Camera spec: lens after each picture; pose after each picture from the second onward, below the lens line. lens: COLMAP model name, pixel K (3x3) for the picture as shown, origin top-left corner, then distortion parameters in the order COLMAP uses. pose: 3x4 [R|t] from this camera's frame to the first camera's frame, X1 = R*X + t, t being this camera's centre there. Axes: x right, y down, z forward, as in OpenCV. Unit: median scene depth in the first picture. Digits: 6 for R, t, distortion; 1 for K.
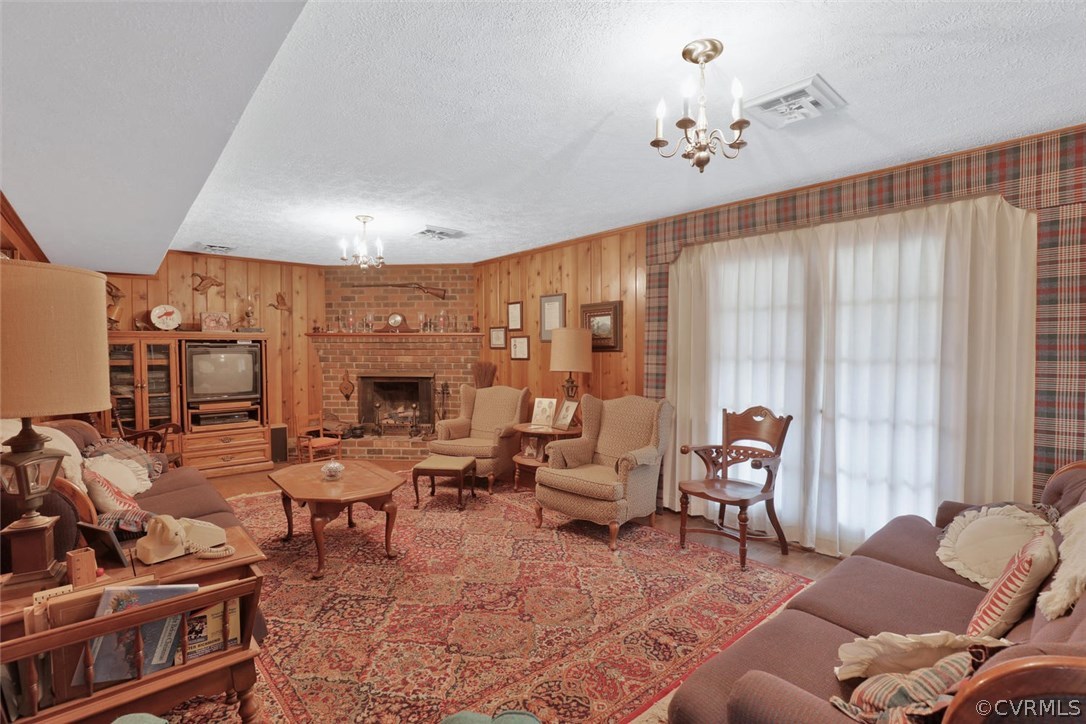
lens RADIAL K [[500.1, 0, 543.3], [0, 500.1, 357.7], [0, 0, 1]] dist [-0.023520, 0.000849]
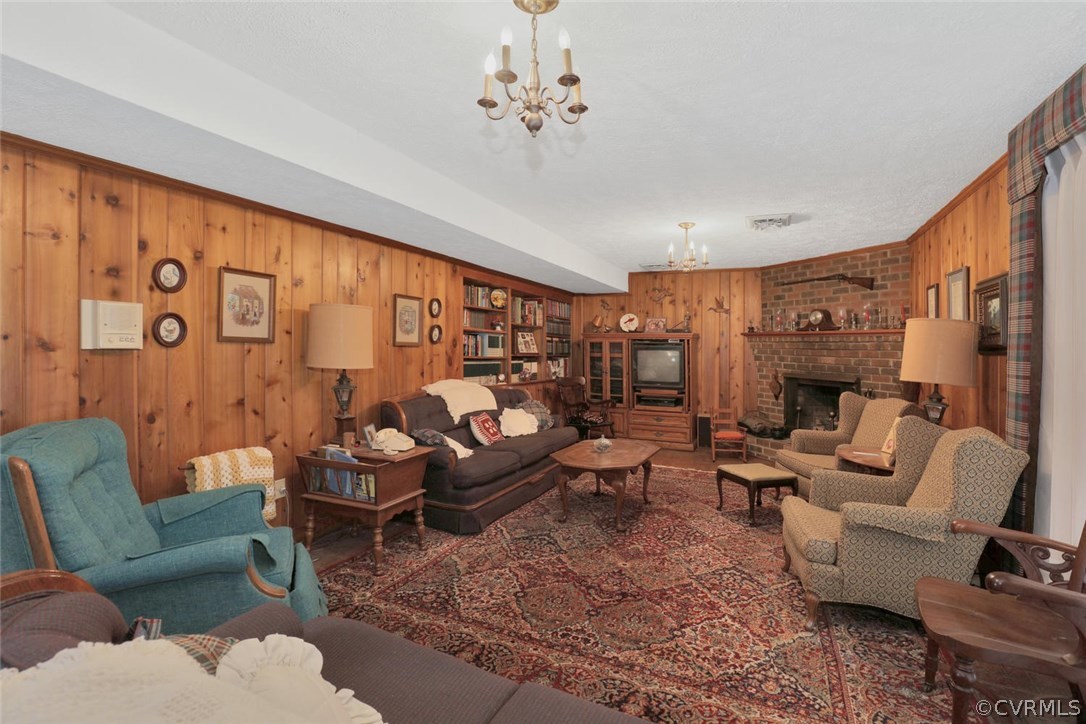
lens RADIAL K [[500.1, 0, 564.7], [0, 500.1, 350.3], [0, 0, 1]] dist [-0.023520, 0.000849]
pose [[0.439840, 0.014783, -0.897954, 0.371607], [-0.031257, 0.999511, 0.001144, -0.001780], [0.897532, 0.027564, 0.440087, 0.221091]]
